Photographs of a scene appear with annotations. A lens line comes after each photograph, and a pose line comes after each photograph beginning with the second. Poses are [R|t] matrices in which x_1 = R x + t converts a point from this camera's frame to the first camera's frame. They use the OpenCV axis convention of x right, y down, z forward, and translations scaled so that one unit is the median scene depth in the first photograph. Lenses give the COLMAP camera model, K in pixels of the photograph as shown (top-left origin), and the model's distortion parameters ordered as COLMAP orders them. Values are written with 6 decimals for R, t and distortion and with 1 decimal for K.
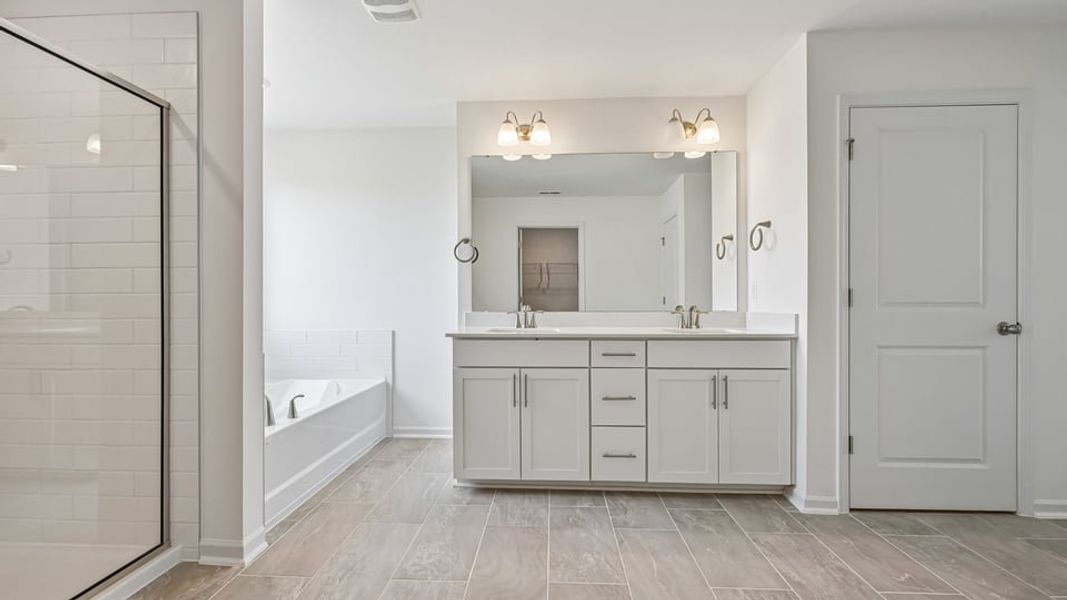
lens RADIAL K [[424.5, 0, 534.4], [0, 424.5, 301.9], [0, 0, 1]] dist [0.001617, 0.000195]
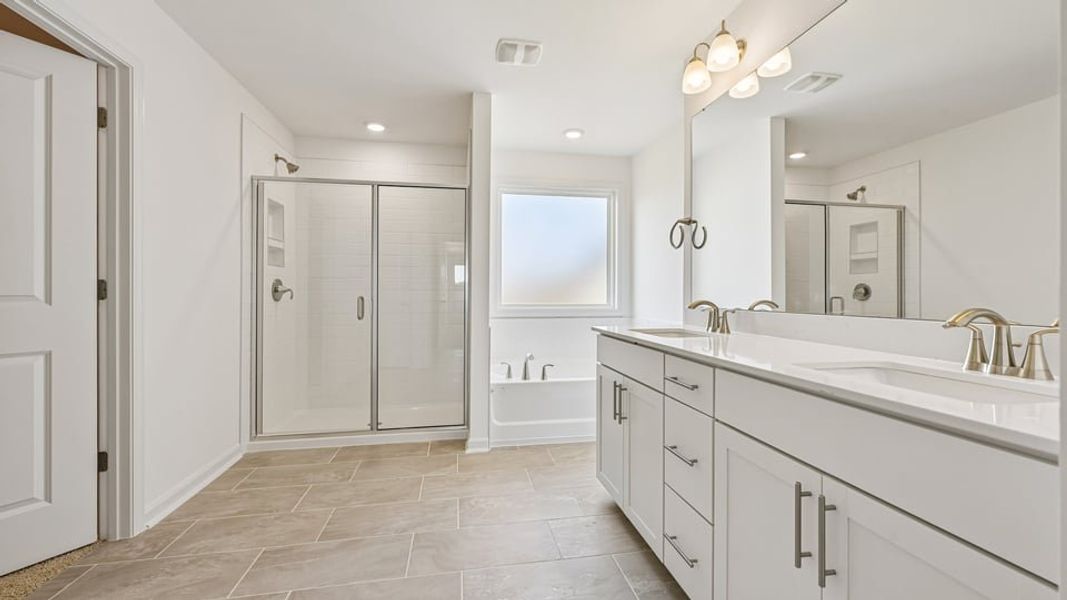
lens RADIAL K [[420.6, 0, 533.5], [0, 420.6, 300.0], [0, 0, 1]] dist [0.001014, 0.000091]
pose [[0.233516, 0.013257, -0.972263, 0.741815], [-0.011501, 0.999875, 0.010871, 0.003478], [0.972285, 0.008643, 0.233639, 0.666527]]
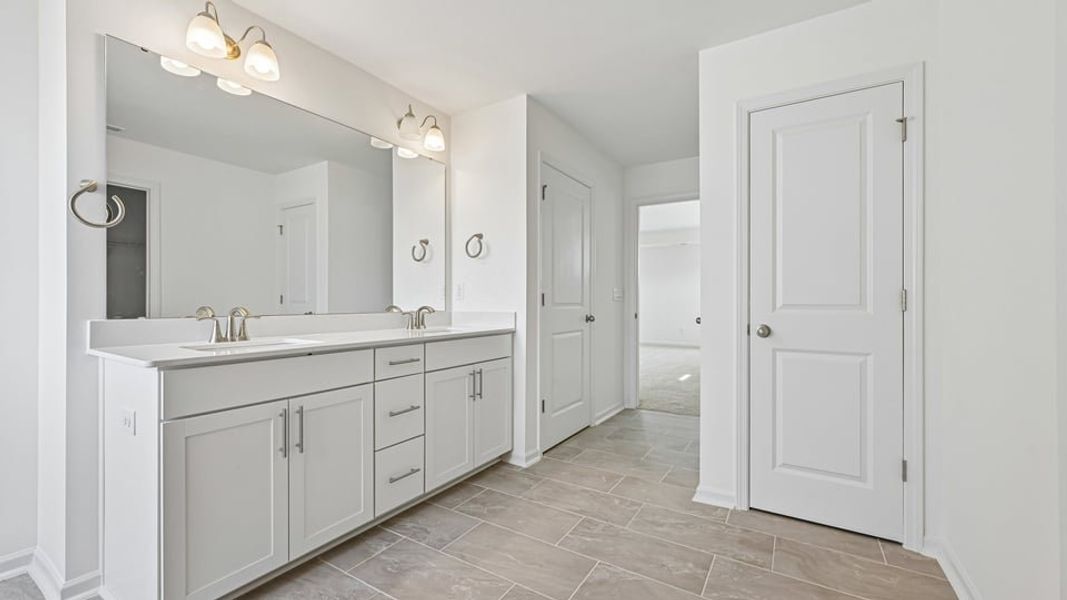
lens RADIAL K [[428.7, 0, 532.5], [0, 428.7, 298.4], [0, 0, 1]] dist [0.000442, 0.000009]
pose [[0.492305, 0.008746, 0.870379, -0.460108], [-0.004609, 0.999962, -0.007441, -0.002942], [-0.870411, -0.000349, 0.492326, 0.328267]]
